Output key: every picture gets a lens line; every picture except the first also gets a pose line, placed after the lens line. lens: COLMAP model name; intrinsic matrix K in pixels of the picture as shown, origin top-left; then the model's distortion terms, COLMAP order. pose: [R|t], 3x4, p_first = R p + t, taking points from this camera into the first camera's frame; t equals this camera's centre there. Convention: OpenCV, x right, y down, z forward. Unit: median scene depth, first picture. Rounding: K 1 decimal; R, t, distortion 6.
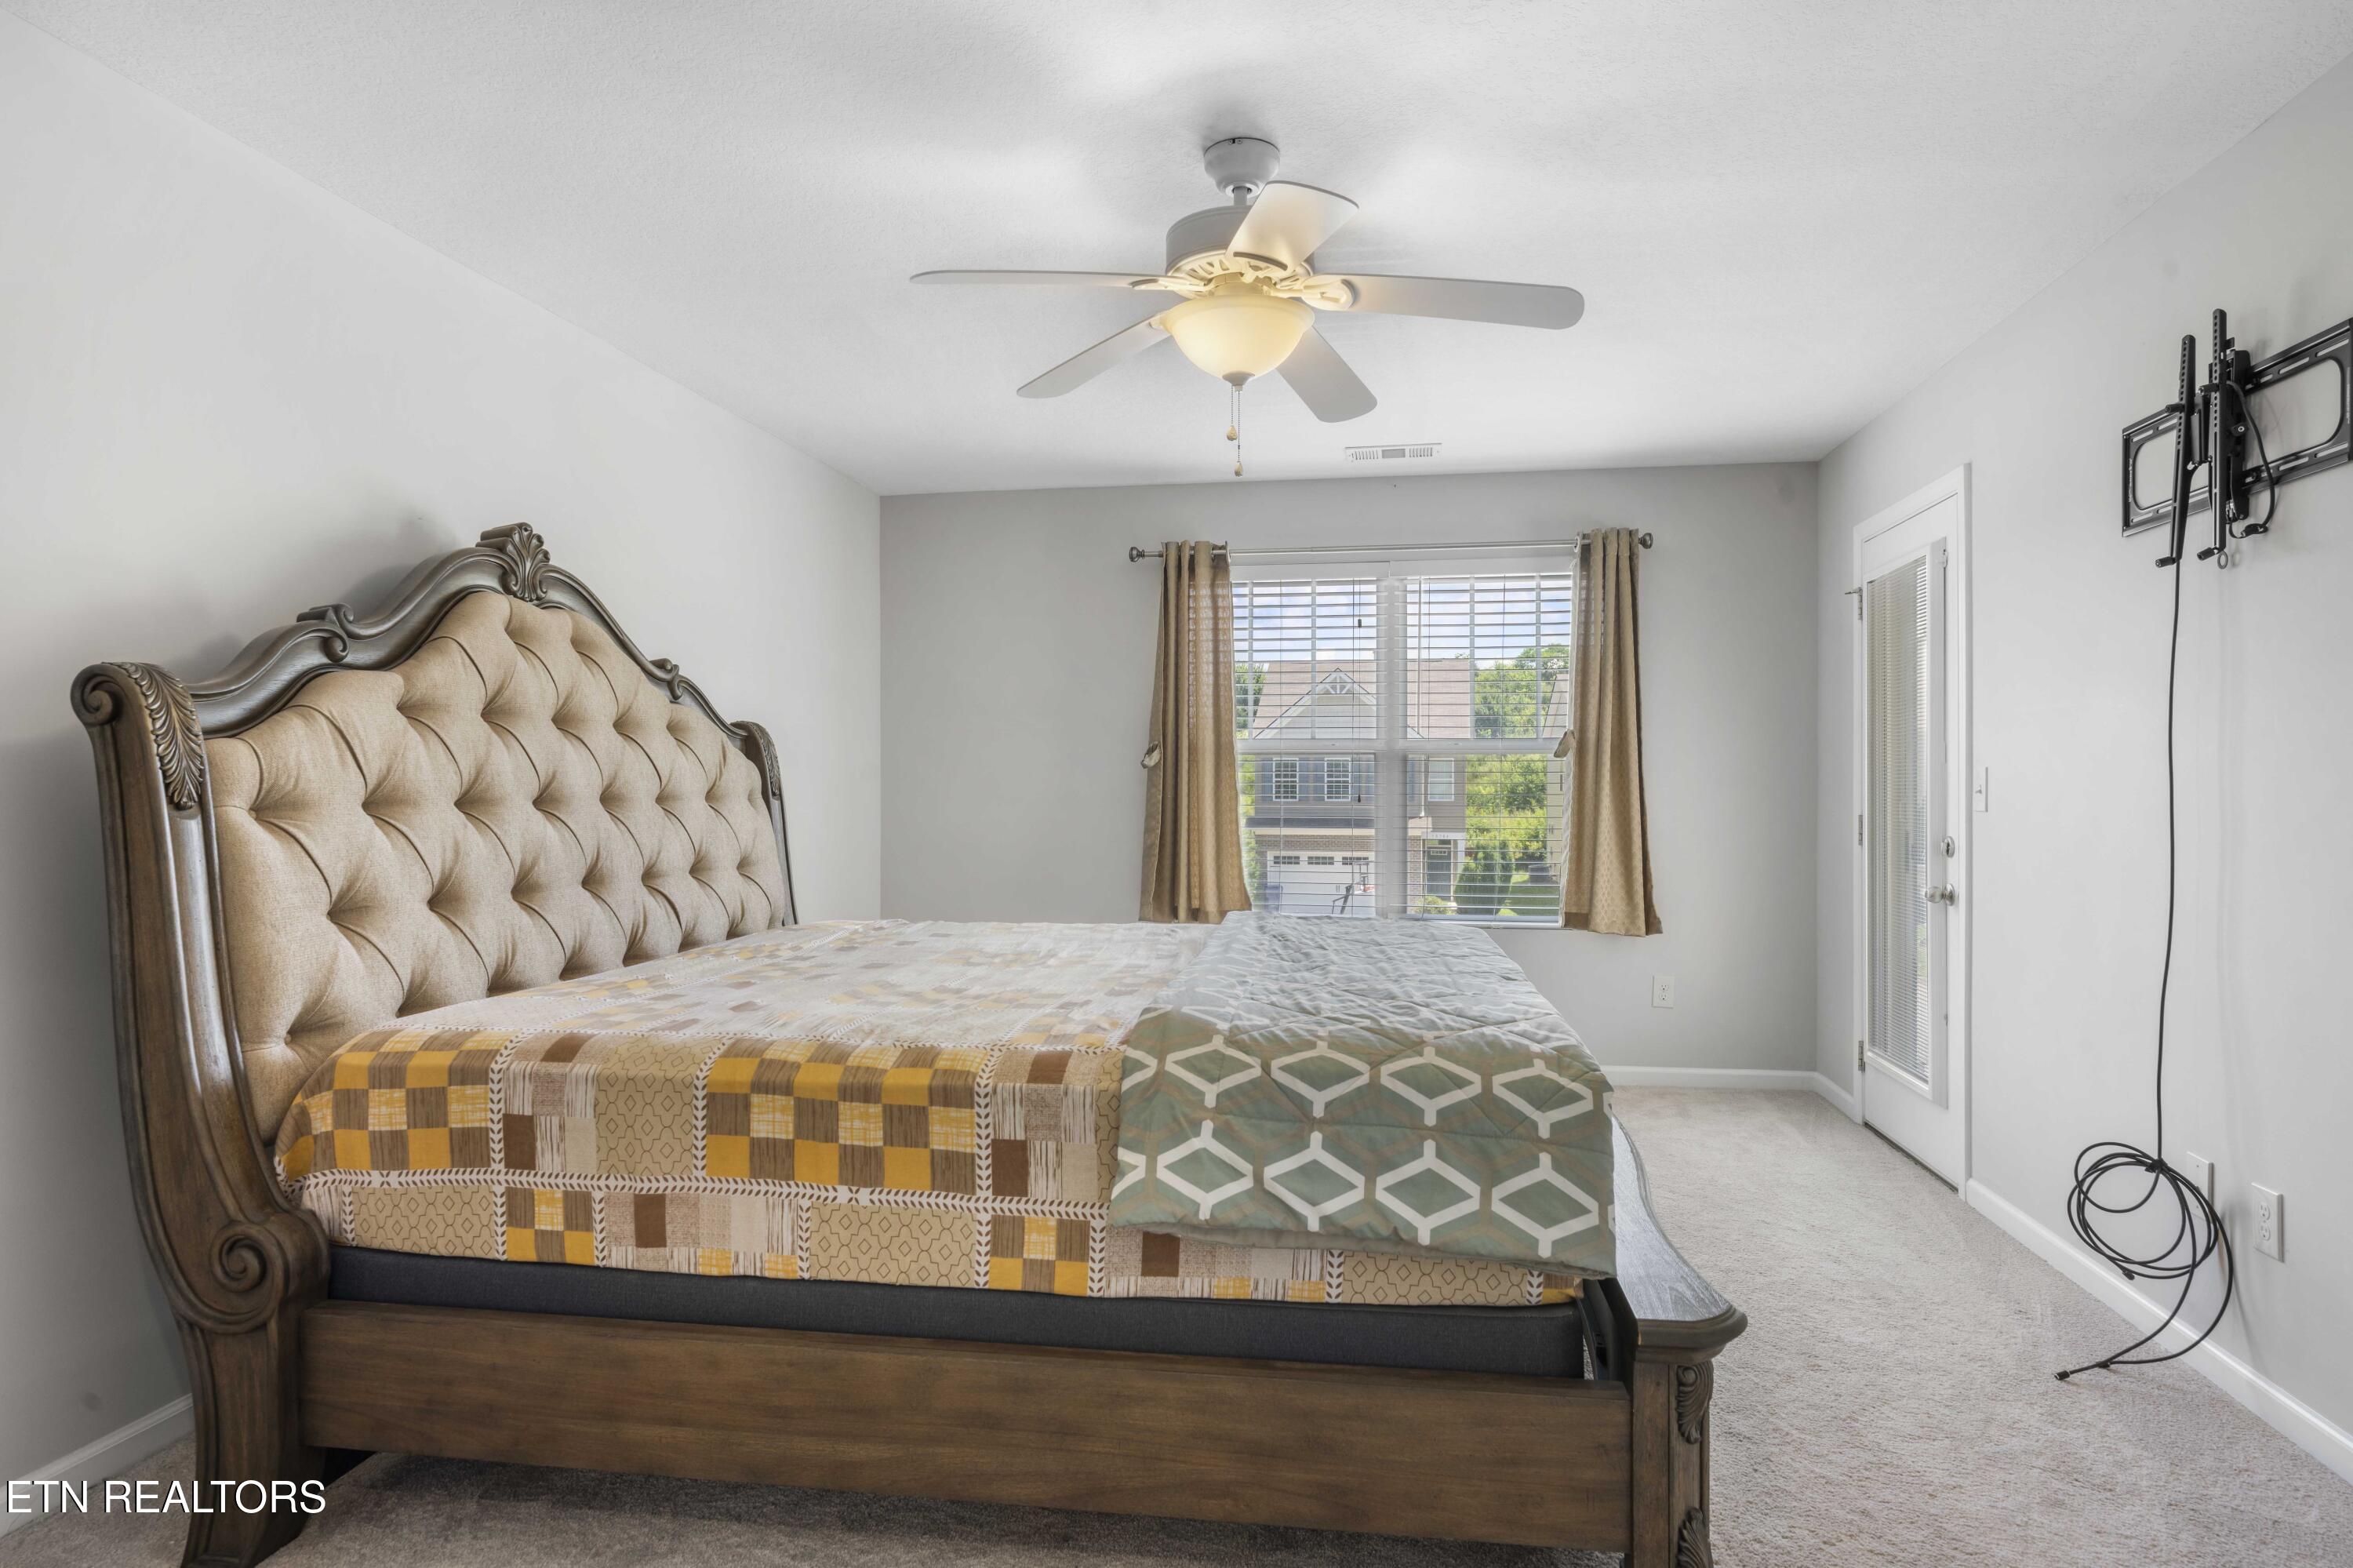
lens RADIAL K [[1337.6, 0, 1178.1], [0, 1337.6, 760.2], [0, 0, 1]] dist [-0.003355, -0.000208]
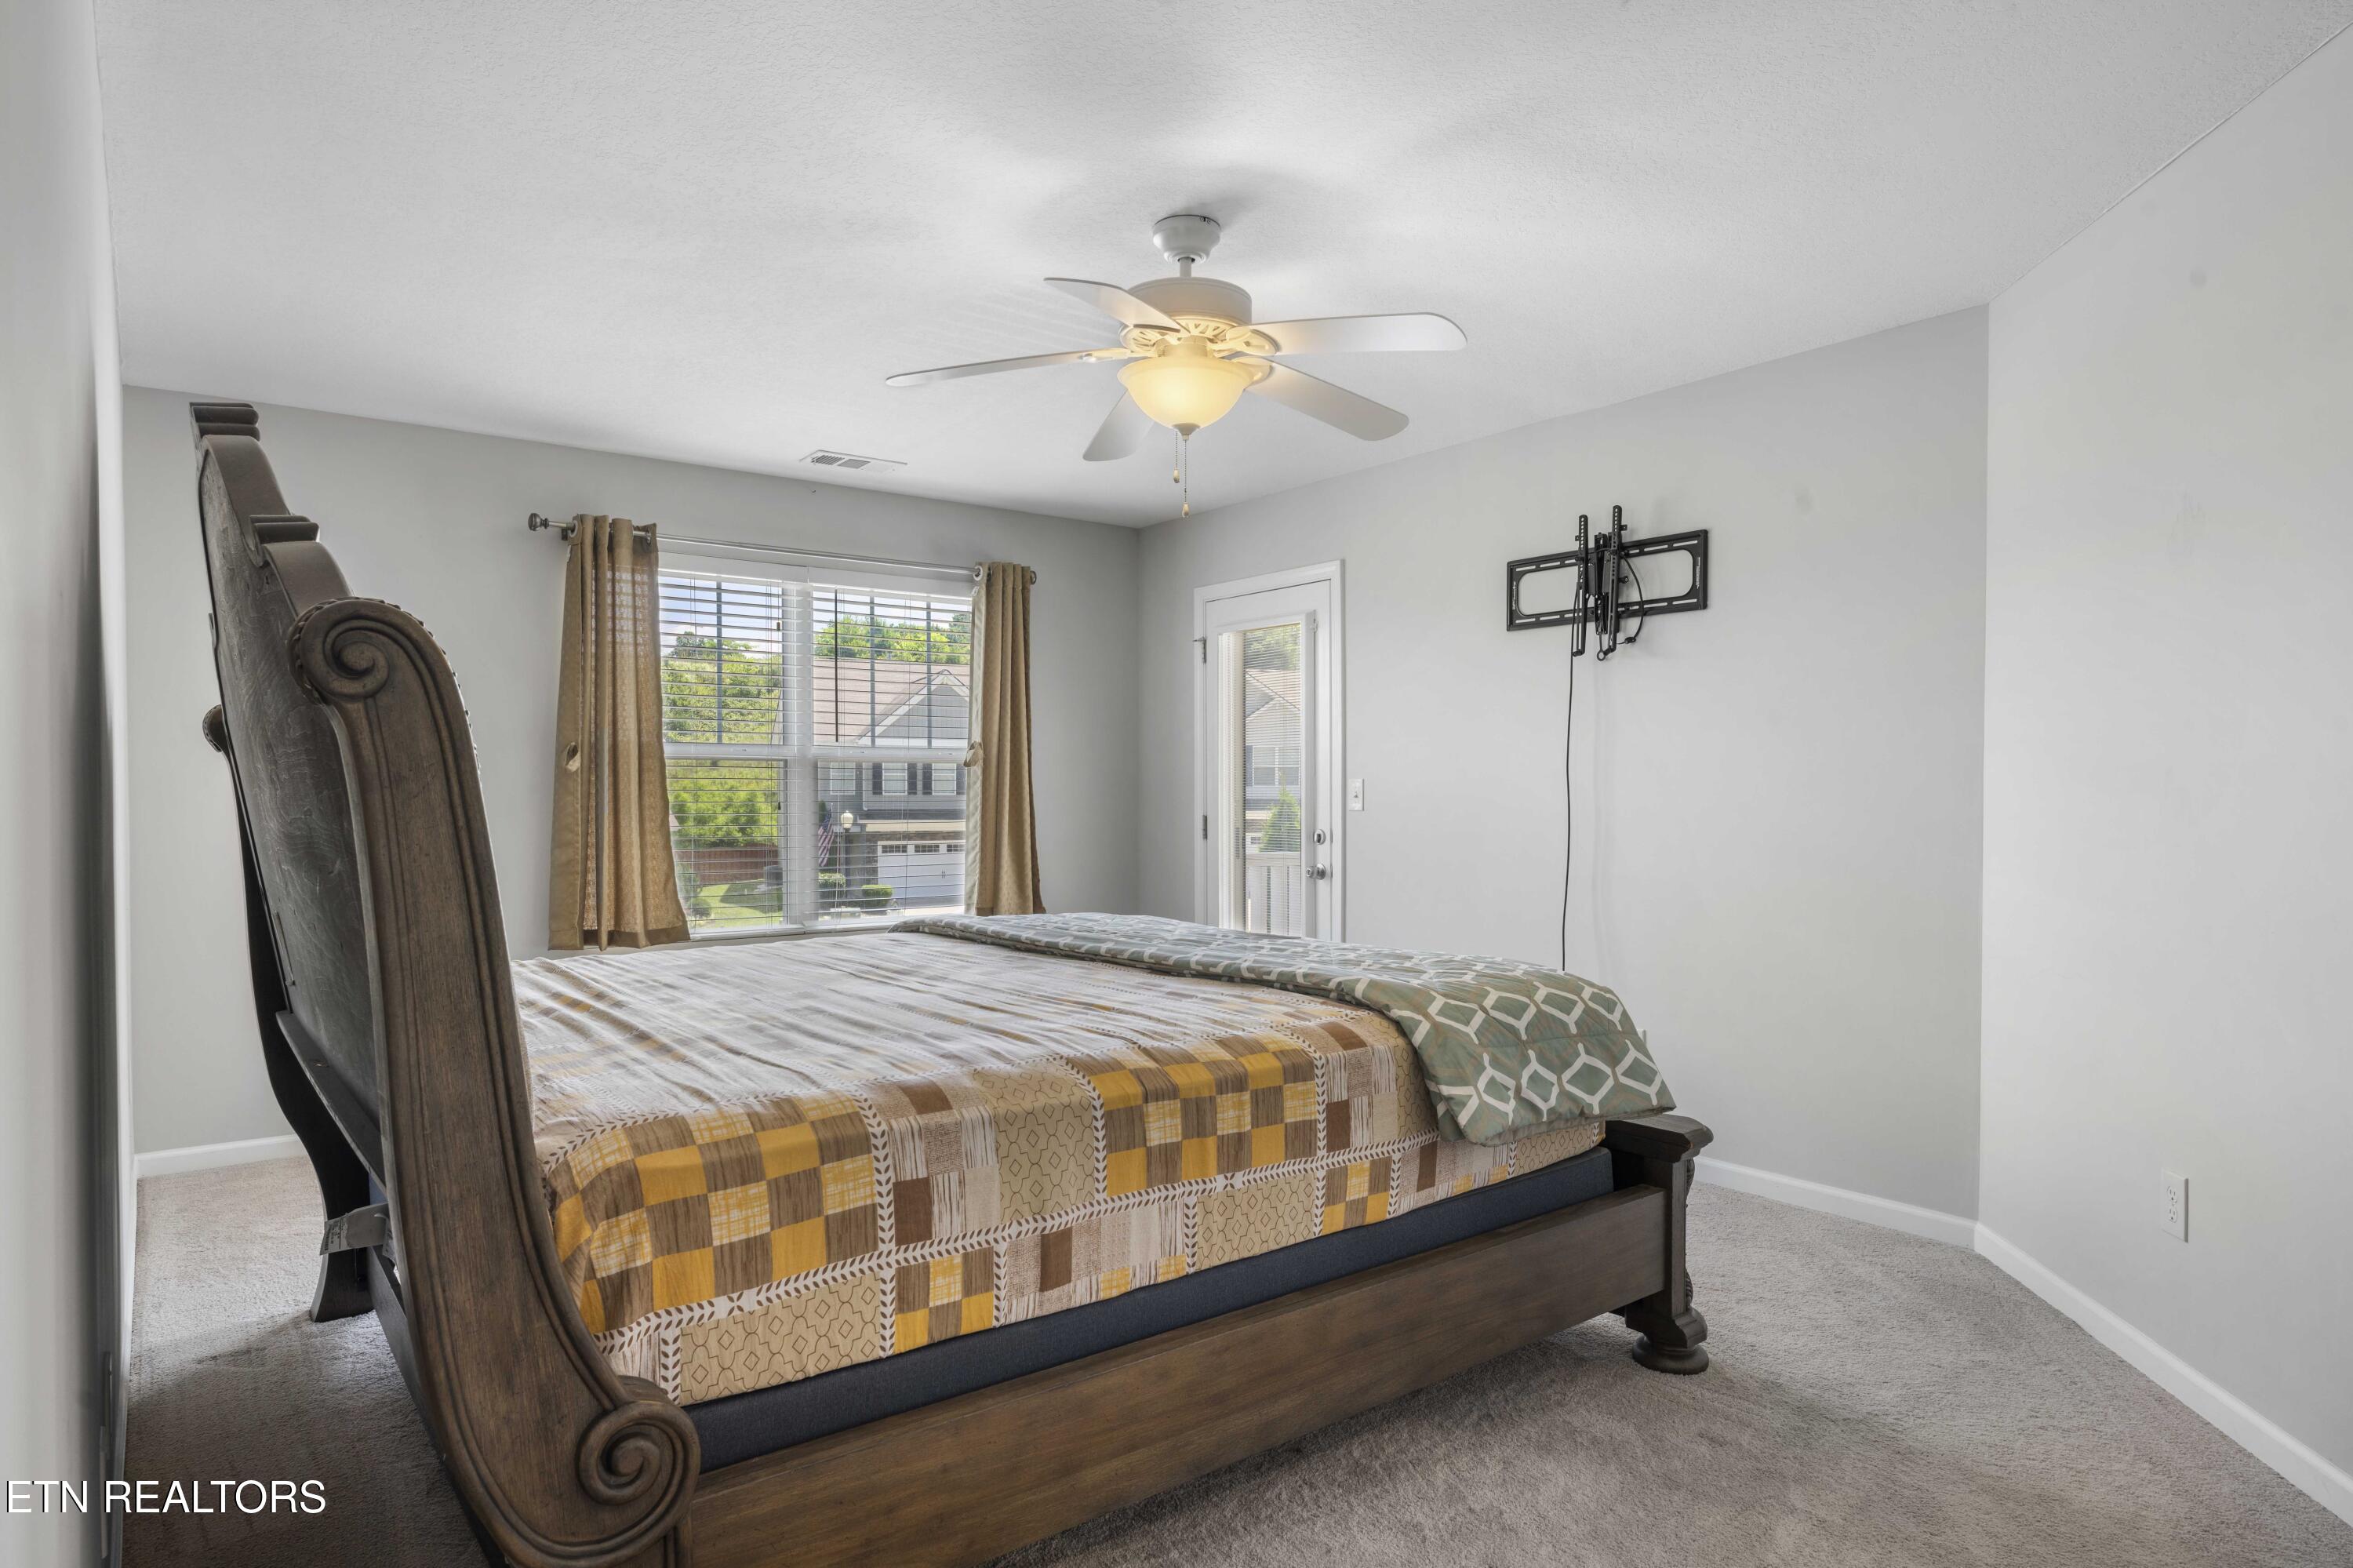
lens RADIAL K [[1357.6, 0, 1176.5], [0, 1357.6, 784.0], [0, 0, 1]] dist [-0.001947, -0.000777]
pose [[0.688877, 0.003761, 0.724868, -1.013898], [-0.012656, 0.999897, 0.006840, 0.004750], [-0.724767, -0.013886, 0.688854, 0.286208]]
